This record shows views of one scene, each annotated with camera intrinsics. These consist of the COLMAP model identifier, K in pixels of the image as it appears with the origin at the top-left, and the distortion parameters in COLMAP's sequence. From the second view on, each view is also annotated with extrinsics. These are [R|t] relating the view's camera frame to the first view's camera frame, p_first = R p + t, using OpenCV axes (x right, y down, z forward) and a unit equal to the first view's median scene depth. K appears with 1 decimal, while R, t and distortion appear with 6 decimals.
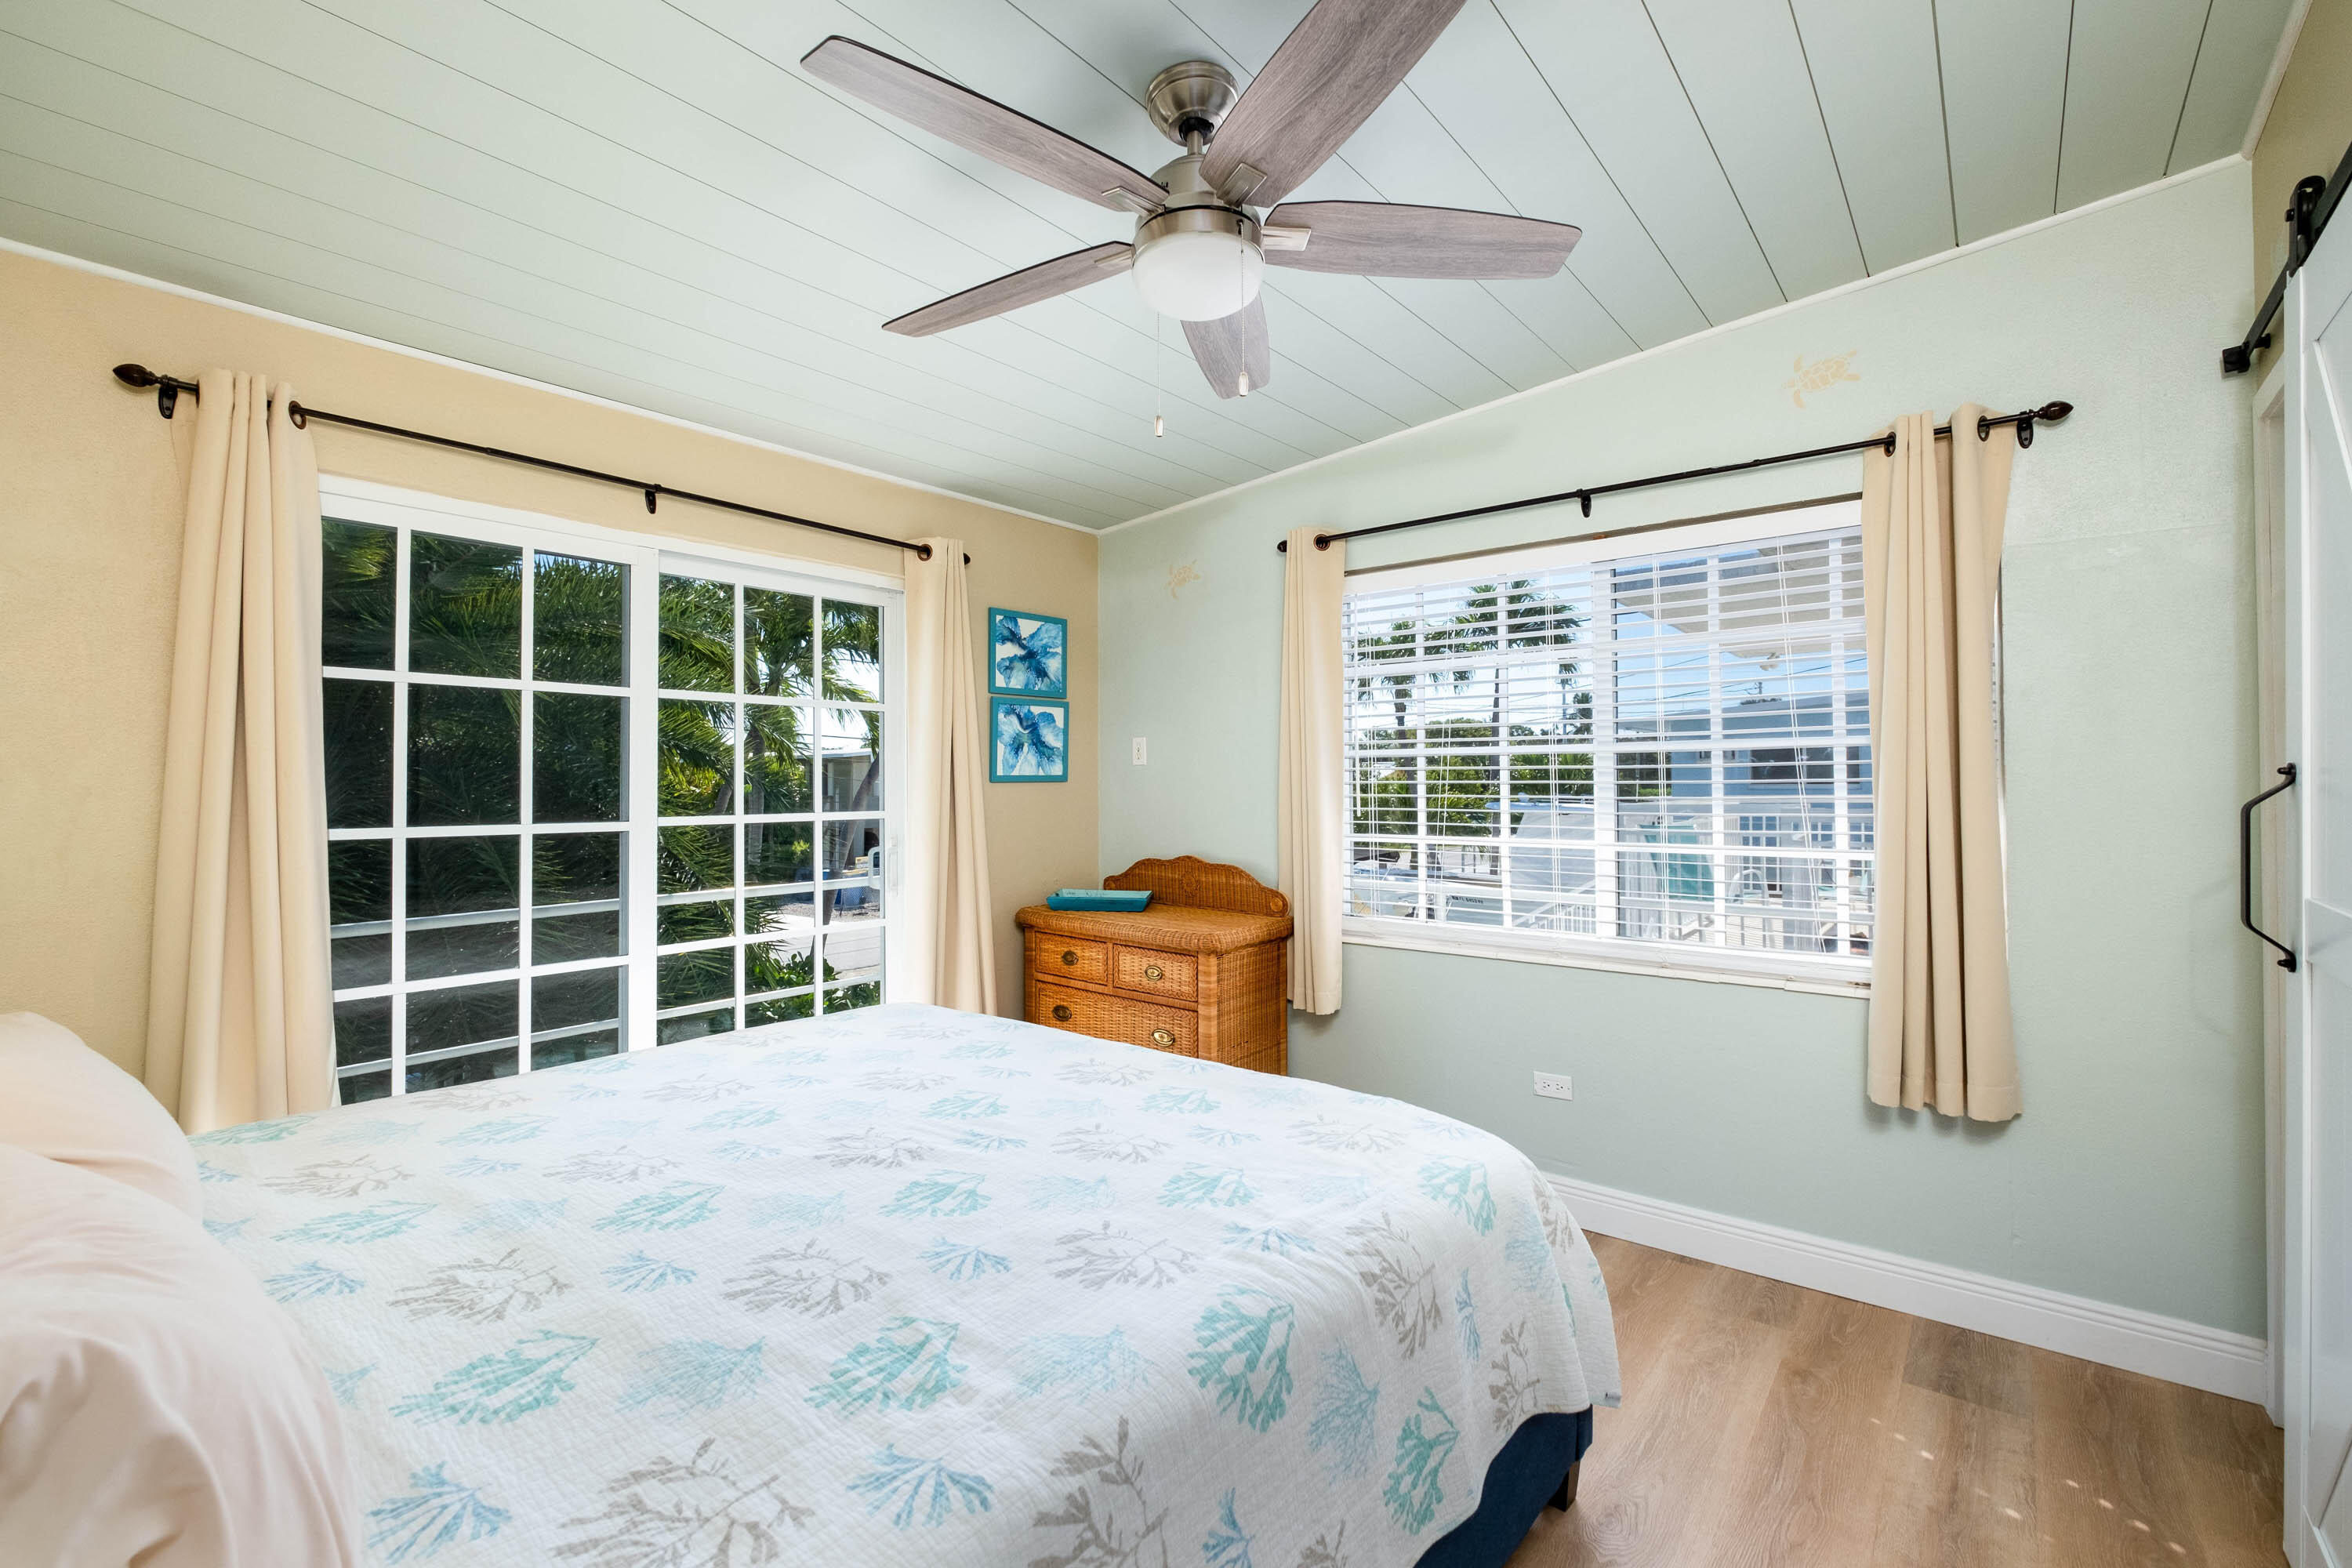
lens RADIAL K [[1015.3, 0, 1189.9], [0, 1015.3, 773.6], [0, 0, 1]] dist [-0.004451, -0.001161]
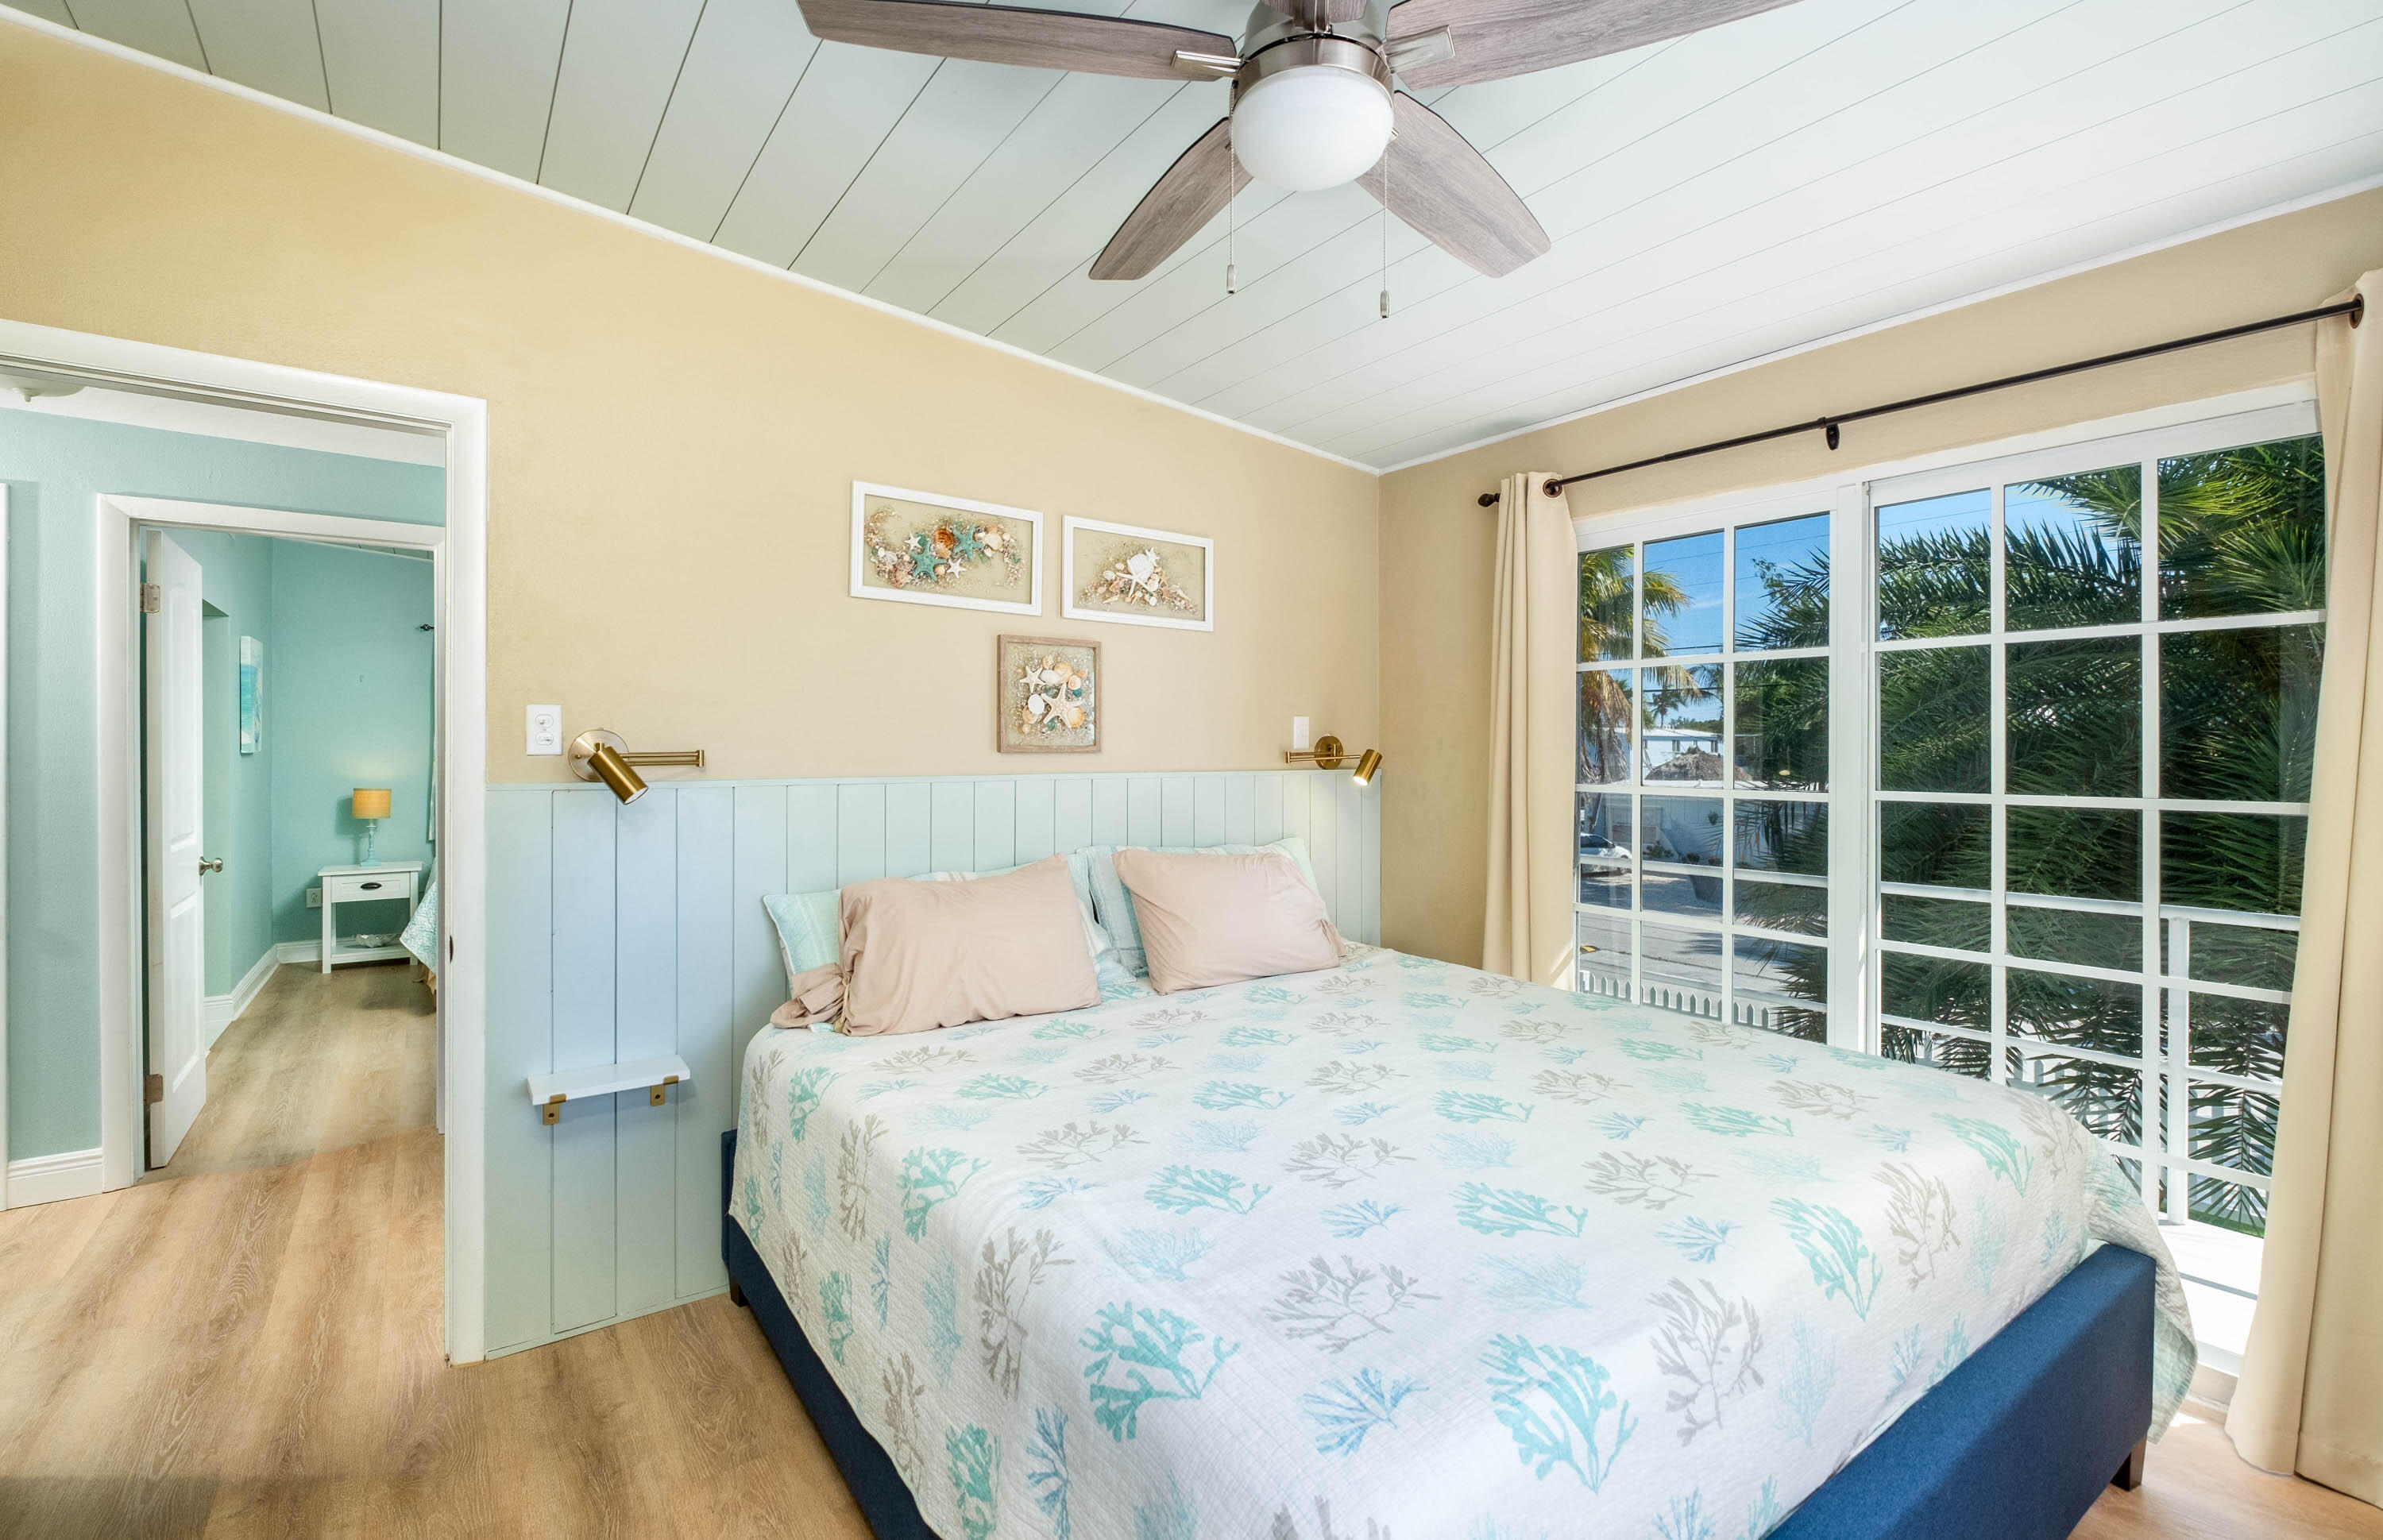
lens RADIAL K [[1058.0, 0, 1176.9], [0, 1058.0, 765.4], [0, 0, 1]] dist [-0.002650, -0.000338]
pose [[-0.272013, 0.020687, -0.962071, 0.736557], [0.011113, 0.999770, 0.018355, -0.001435], [0.962229, -0.005699, -0.272180, 0.961506]]
